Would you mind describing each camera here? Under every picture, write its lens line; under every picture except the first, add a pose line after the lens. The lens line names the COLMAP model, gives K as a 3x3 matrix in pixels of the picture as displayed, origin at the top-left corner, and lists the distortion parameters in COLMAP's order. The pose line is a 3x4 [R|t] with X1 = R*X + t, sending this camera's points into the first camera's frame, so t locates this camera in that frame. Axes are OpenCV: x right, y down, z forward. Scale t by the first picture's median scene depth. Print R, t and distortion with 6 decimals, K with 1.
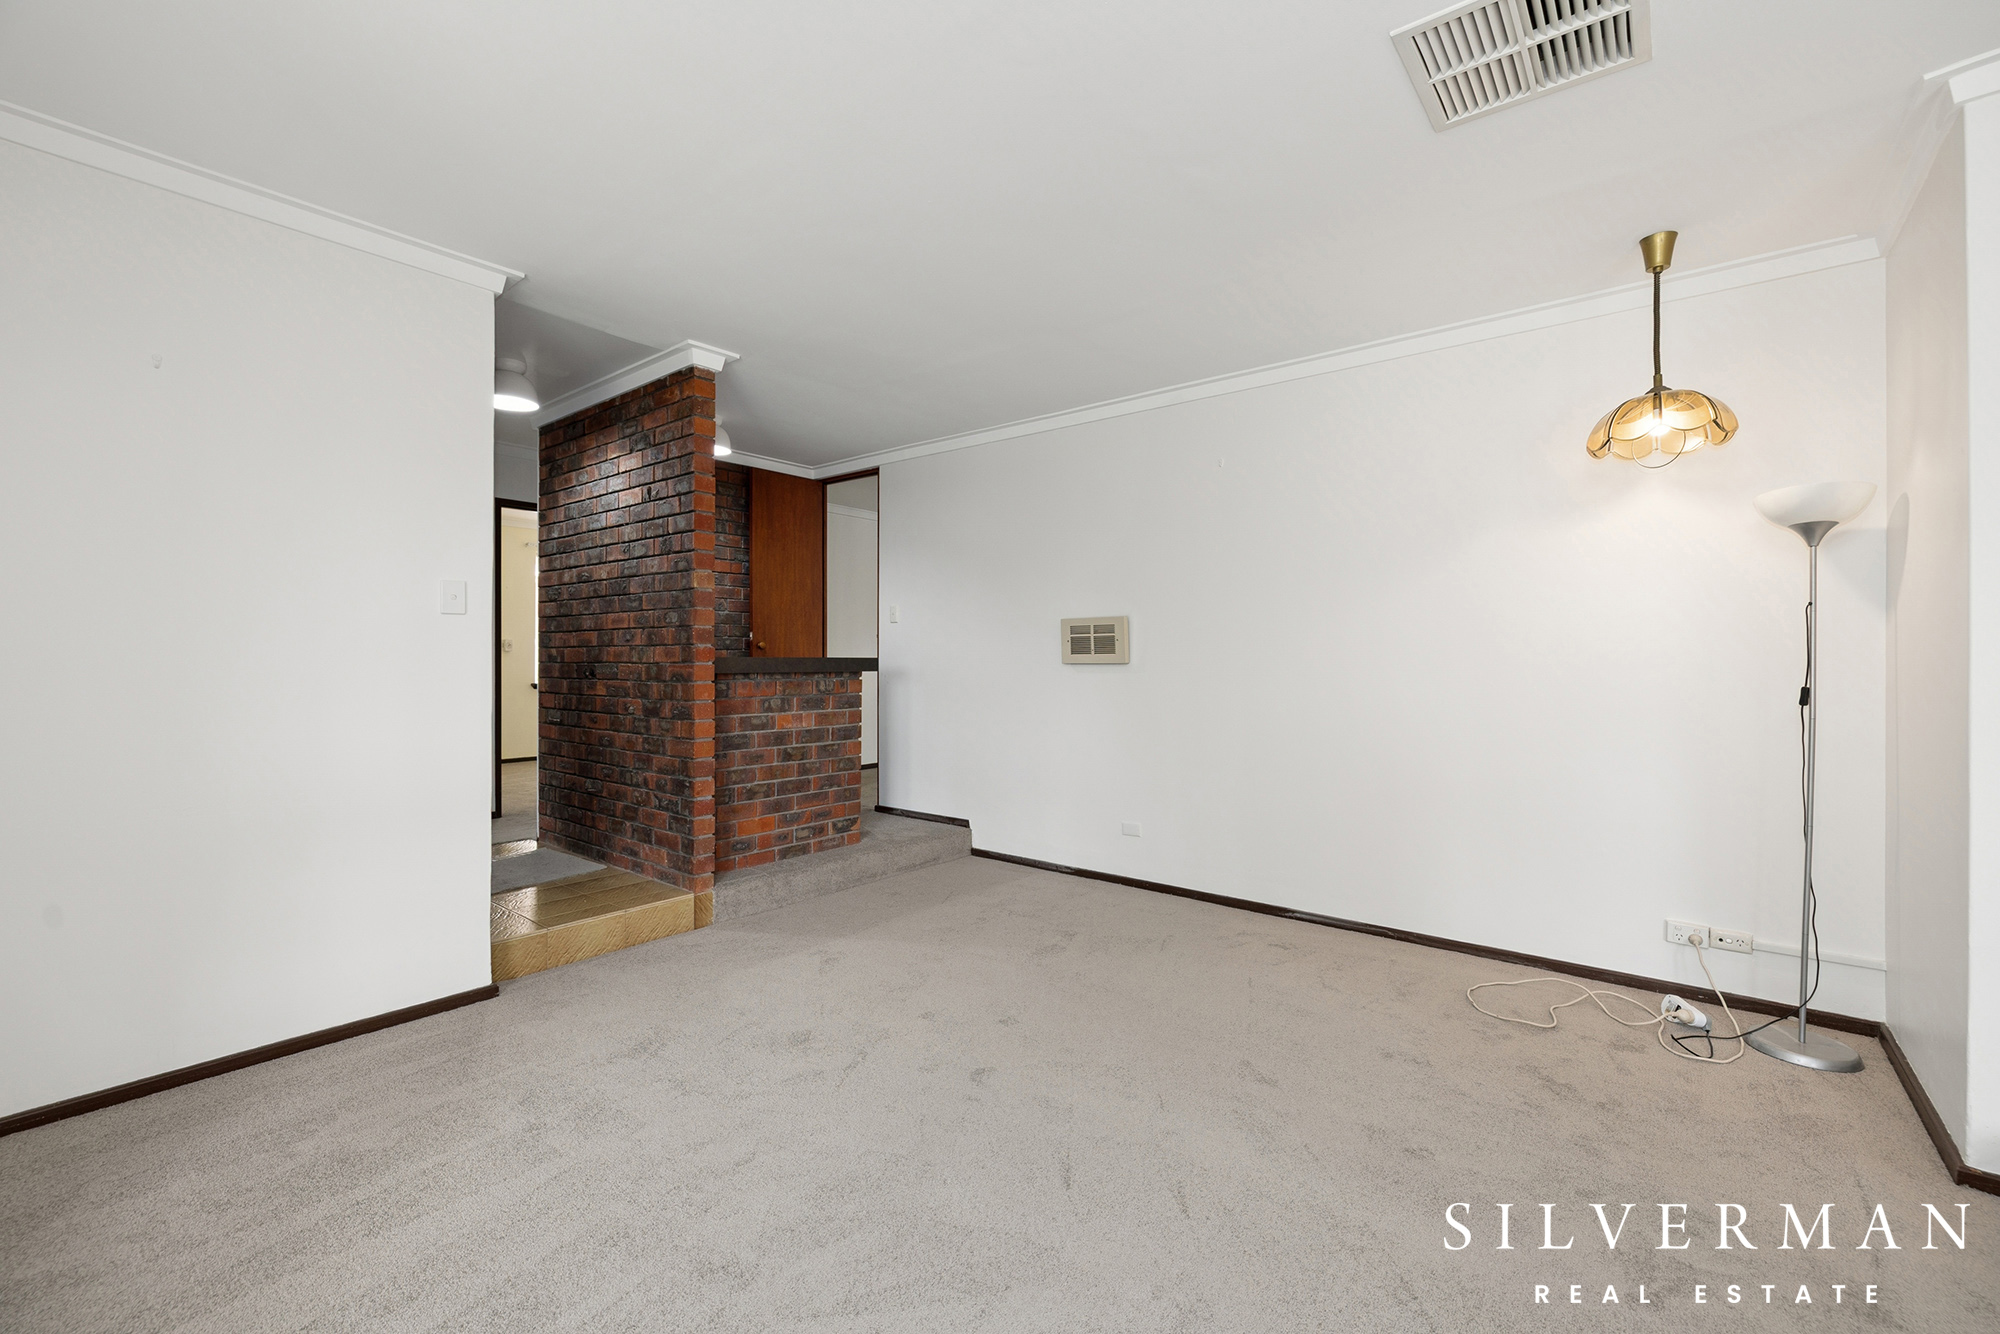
lens RADIAL K [[841.1, 0, 998.2], [0, 841.1, 662.8], [0, 0, 1]] dist [0.000833, -0.000563]
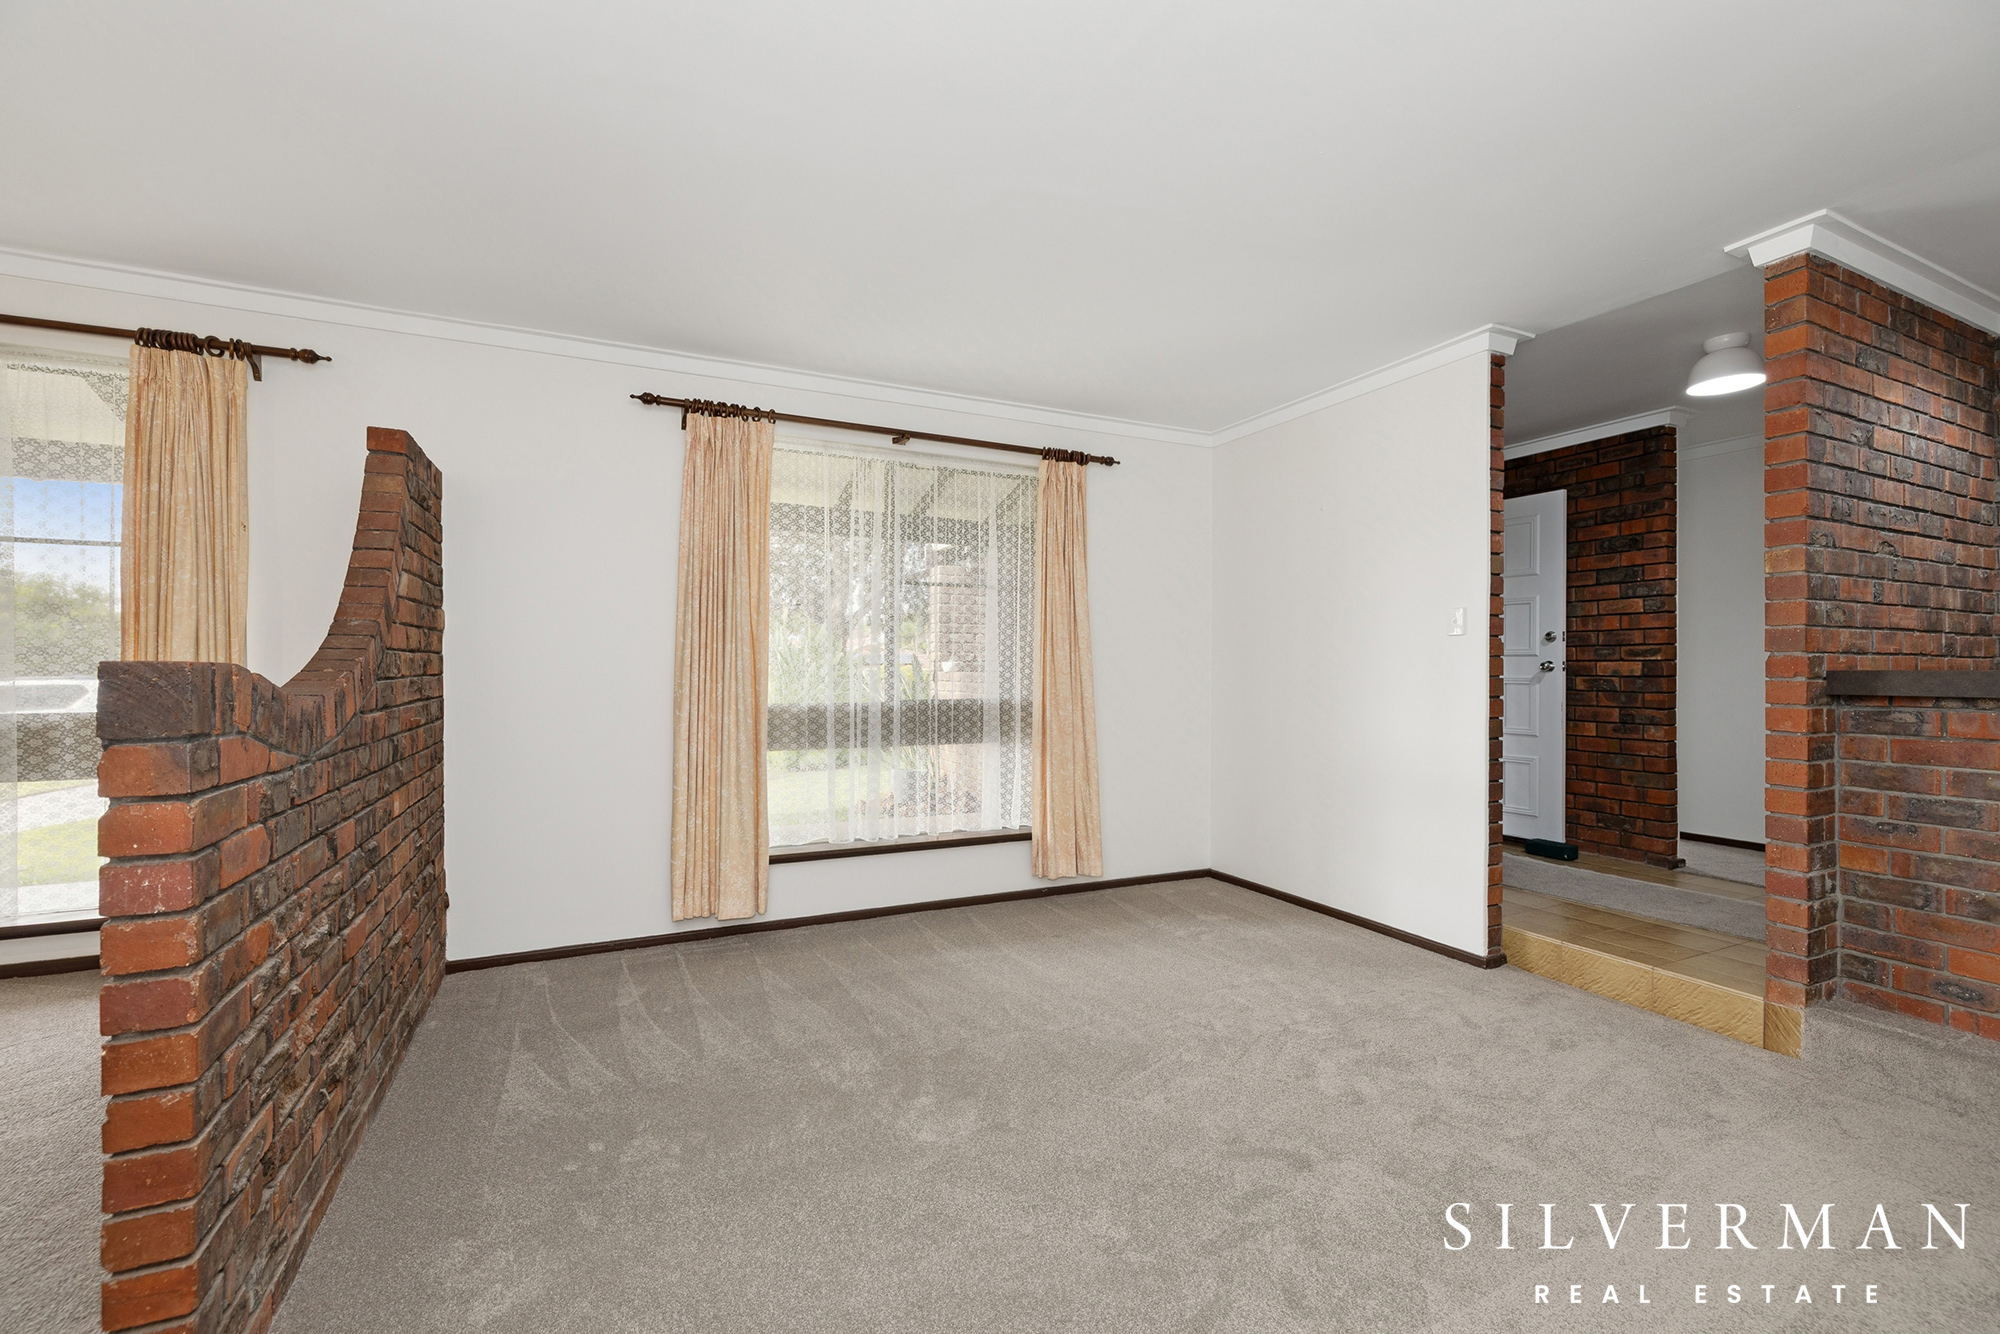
lens RADIAL K [[841.1, 0, 1002.3], [0, 841.1, 664.0], [0, 0, 1]] dist [0.000833, -0.000563]
pose [[-0.423731, -0.005979, -0.905768, 0.542380], [-0.010413, 0.999944, -0.001729, -0.003379], [0.905728, 0.008699, -0.423770, 0.683114]]
